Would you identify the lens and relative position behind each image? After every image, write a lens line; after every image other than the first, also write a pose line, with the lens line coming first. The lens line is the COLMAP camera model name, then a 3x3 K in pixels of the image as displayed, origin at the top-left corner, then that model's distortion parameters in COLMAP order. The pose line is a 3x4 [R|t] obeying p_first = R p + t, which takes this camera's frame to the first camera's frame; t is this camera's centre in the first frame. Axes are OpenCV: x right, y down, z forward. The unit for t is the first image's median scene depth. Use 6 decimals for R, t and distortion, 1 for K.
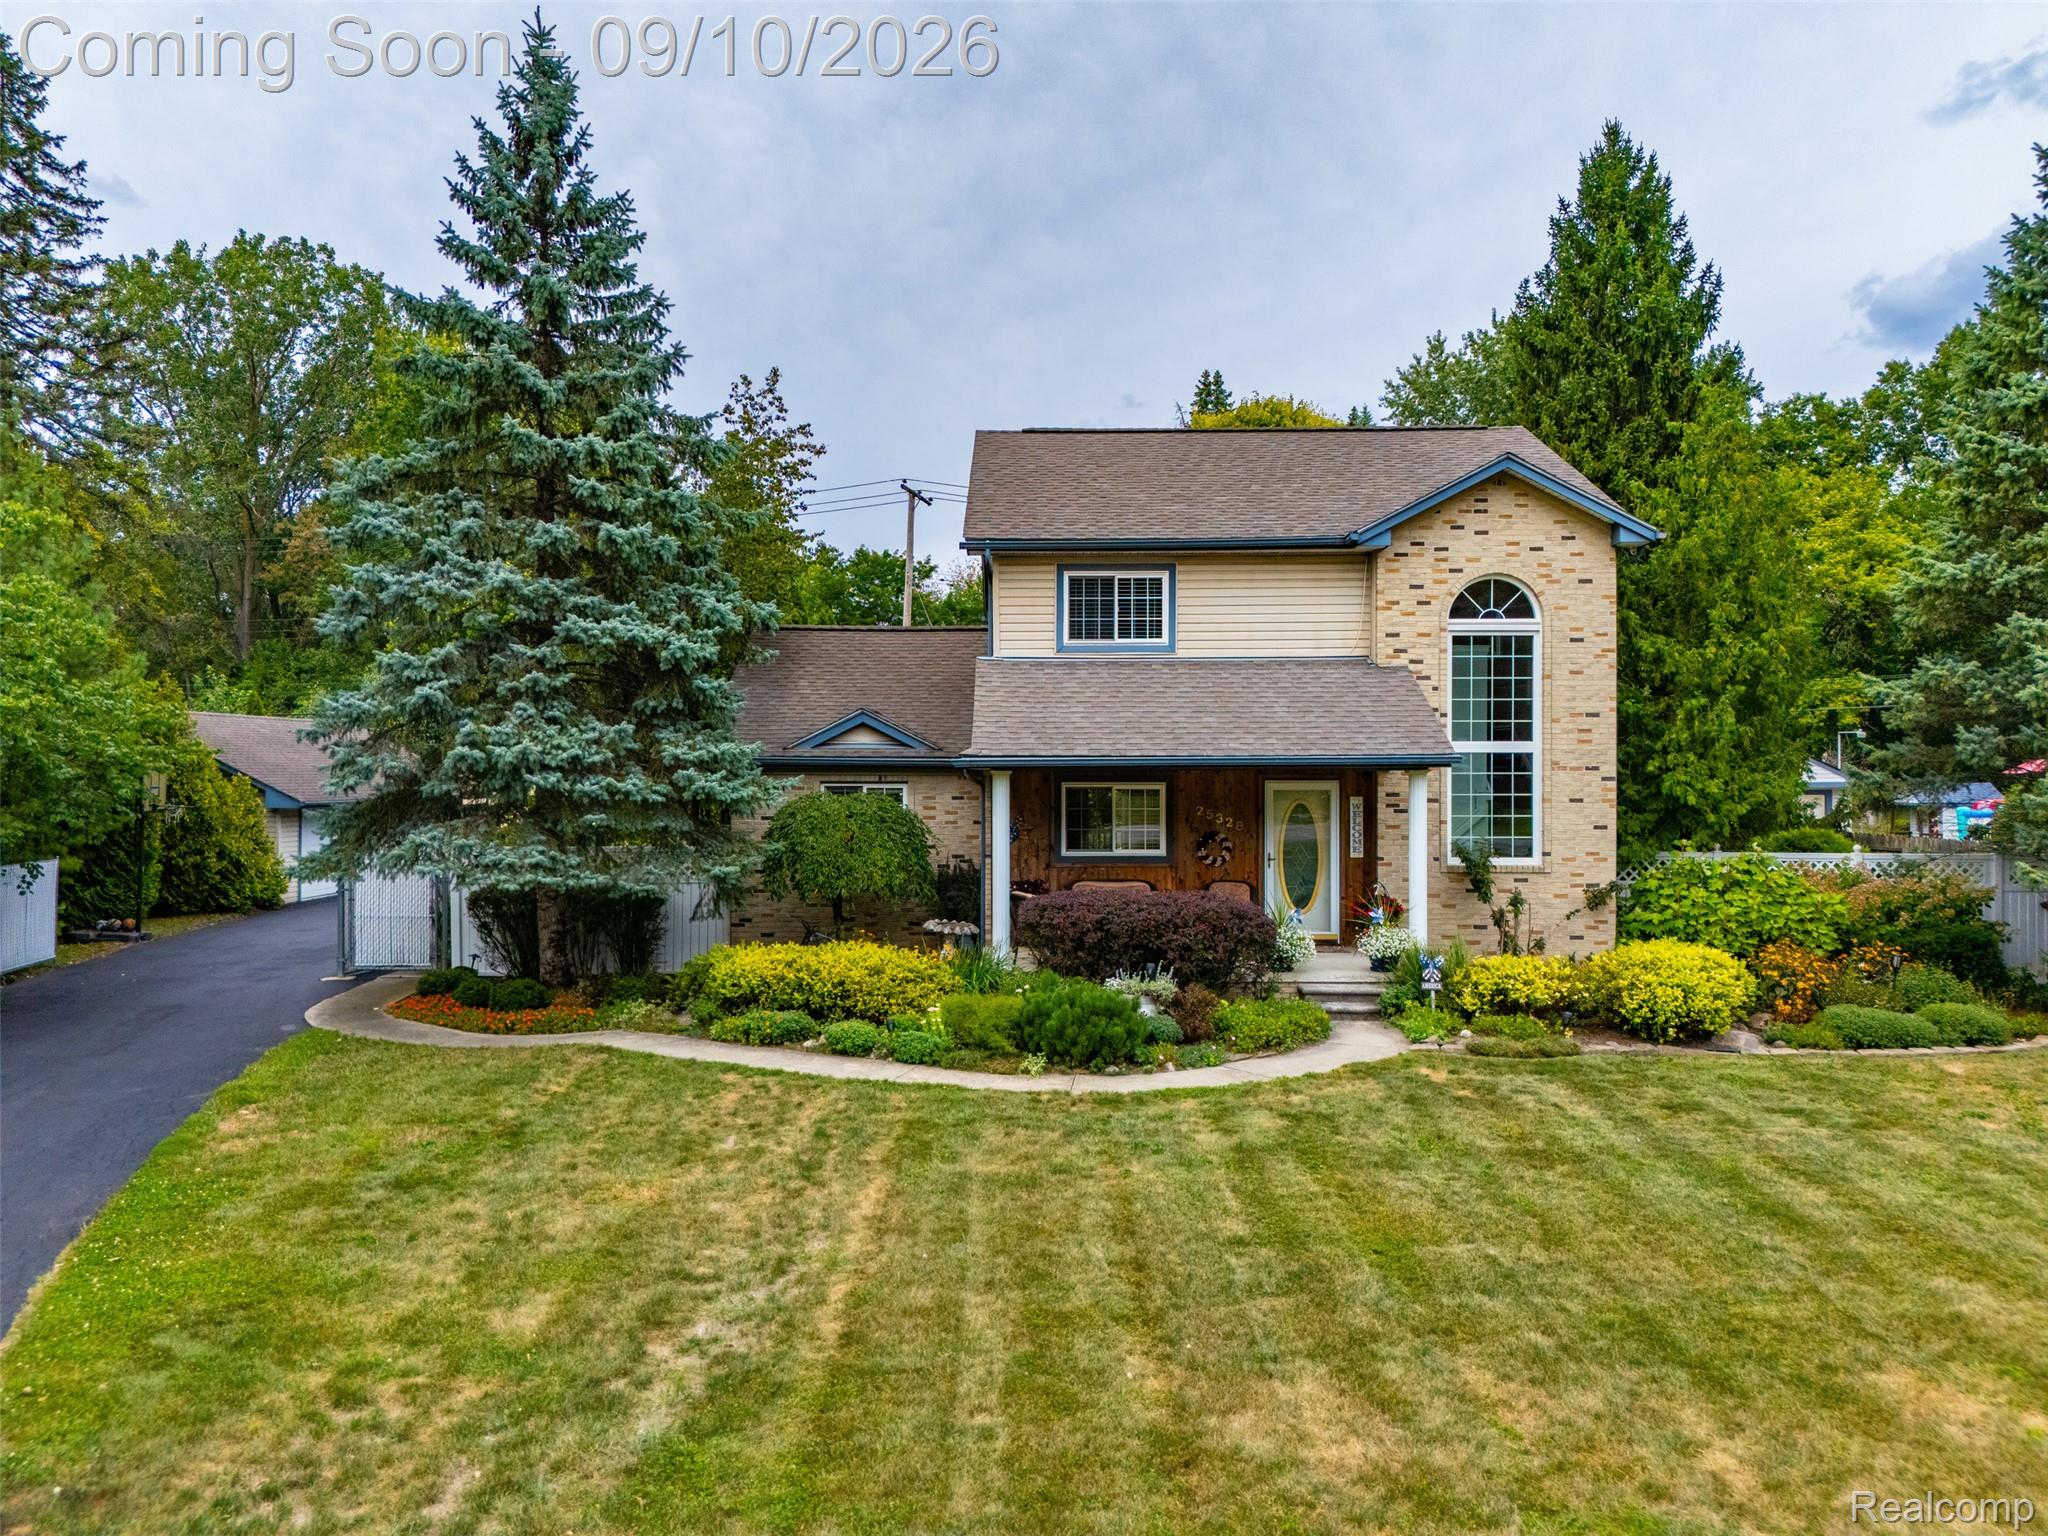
lens RADIAL K [[1510.5, 0, 1028.4], [0, 1510.5, 766.7], [0, 0, 1]] dist [0.062461, -0.051714]
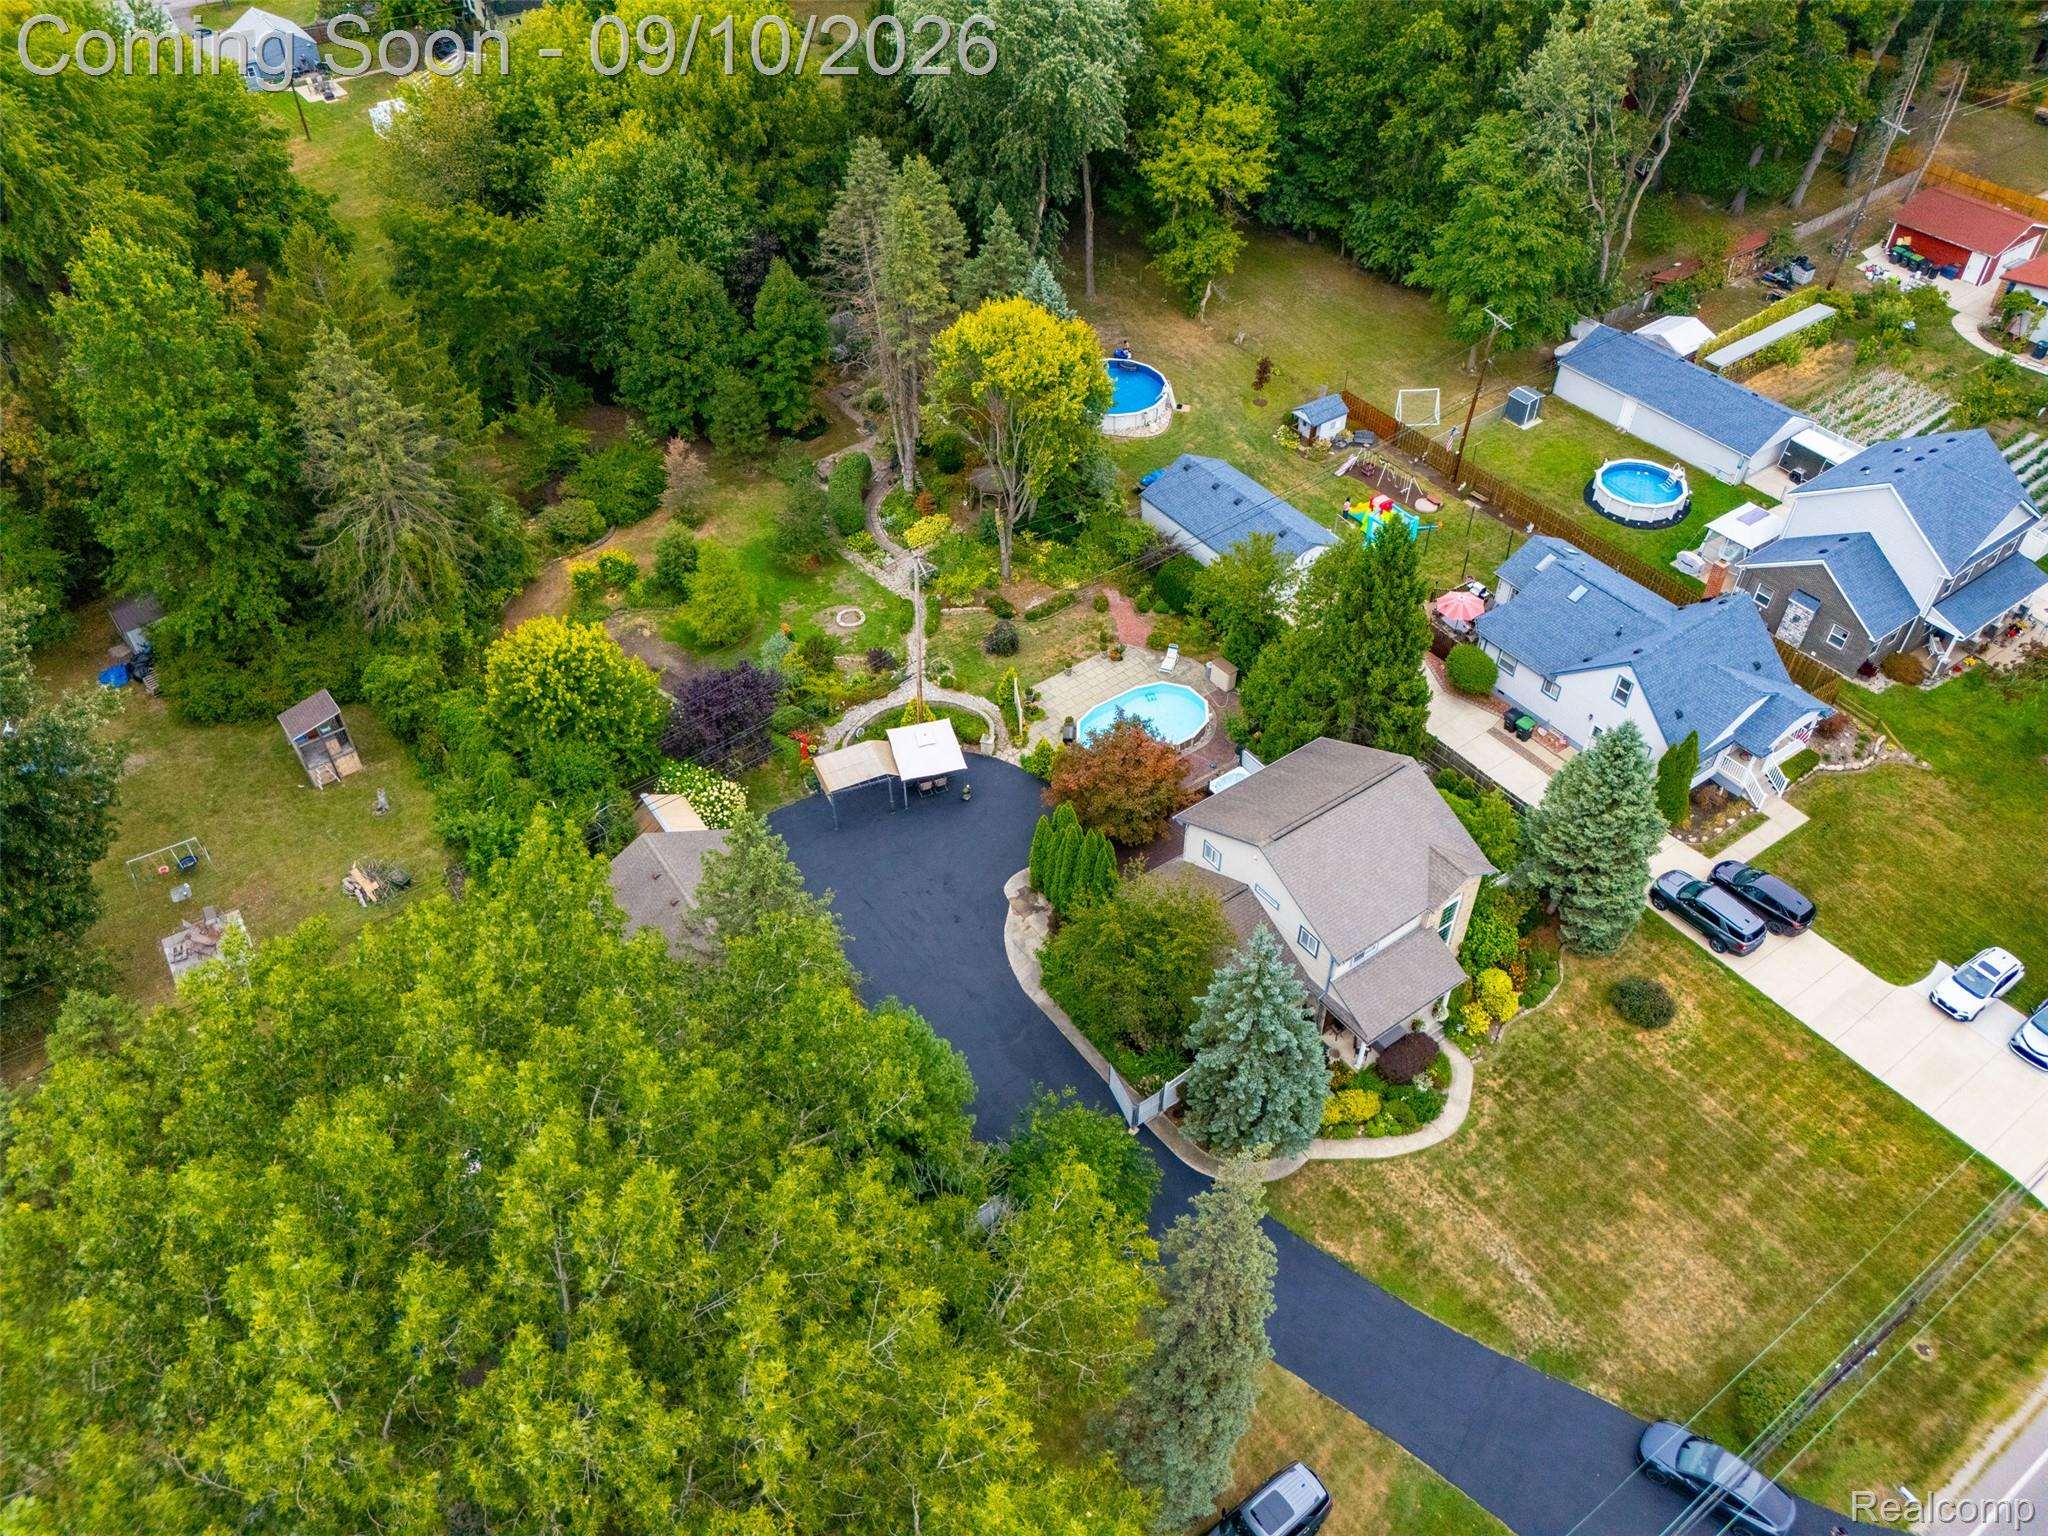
lens RADIAL K [[1510.5, 0, 1033.3], [0, 1510.5, 774.6], [0, 0, 1]] dist [0.062461, -0.051714]
pose [[0.810052, -0.406352, 0.422722, -1.670208], [0.002822, 0.723621, 0.690192, -2.525714], [-0.586352, -0.557898, 0.587317, -0.218663]]
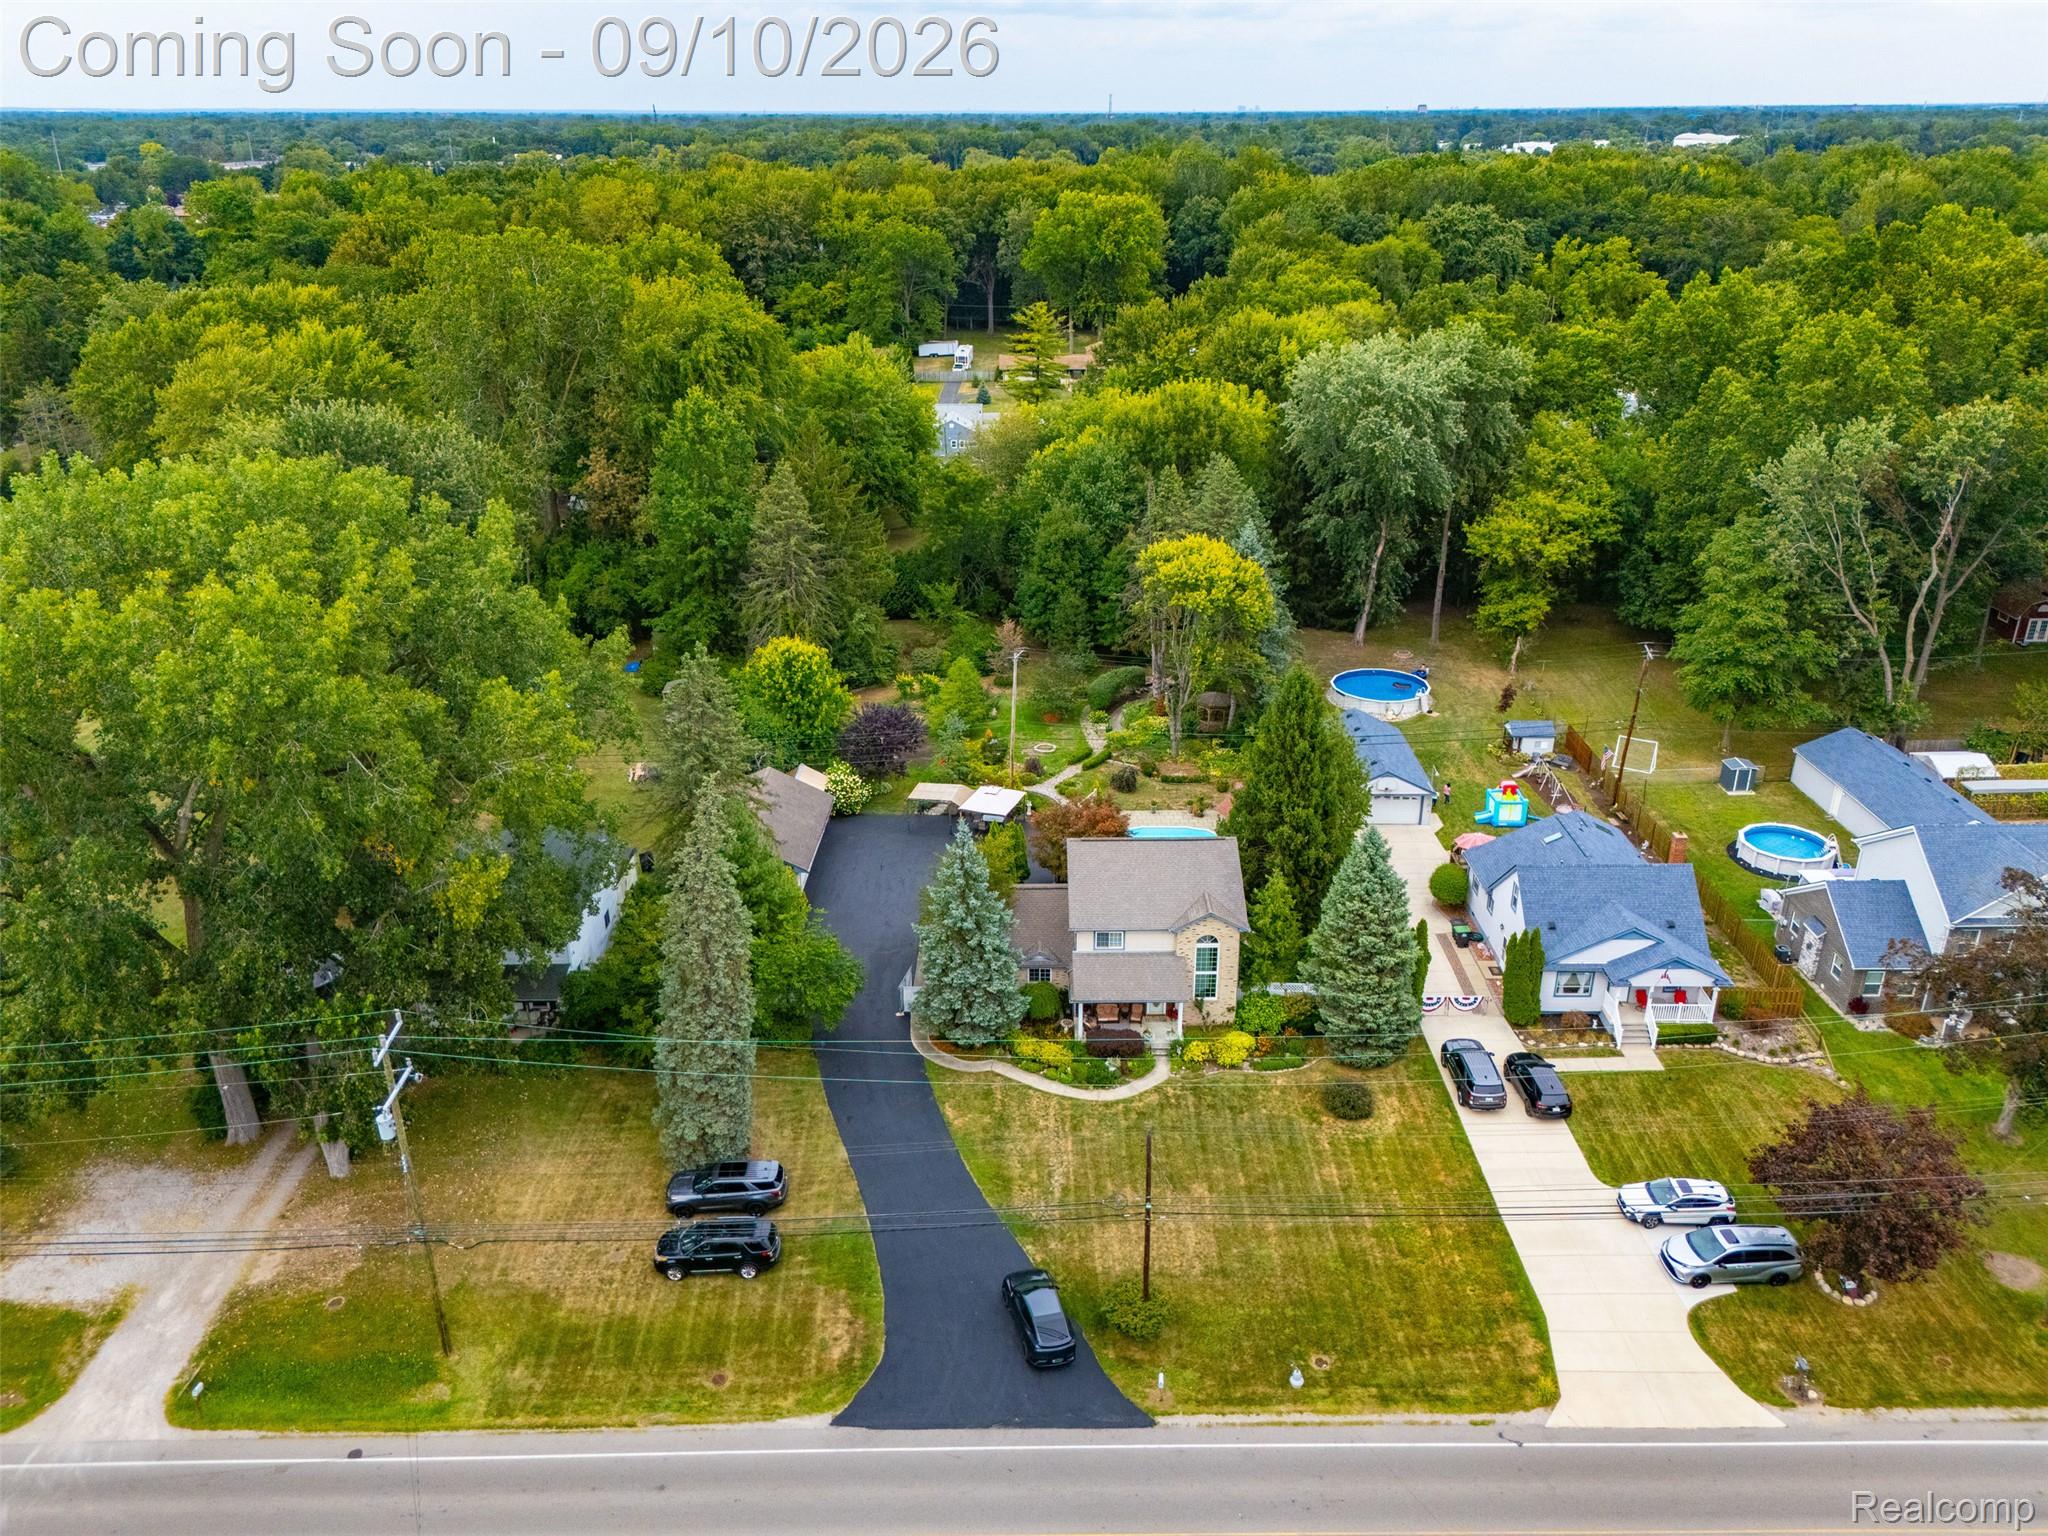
lens RADIAL K [[1510.5, 0, 1026.8], [0, 1510.5, 776.6], [0, 0, 1]] dist [0.062461, -0.051714]
pose [[0.999976, -0.005929, 0.003616, -0.161658], [0.003971, 0.915339, 0.402664, -2.027591], [-0.005697, -0.402640, 0.915341, -2.321129]]
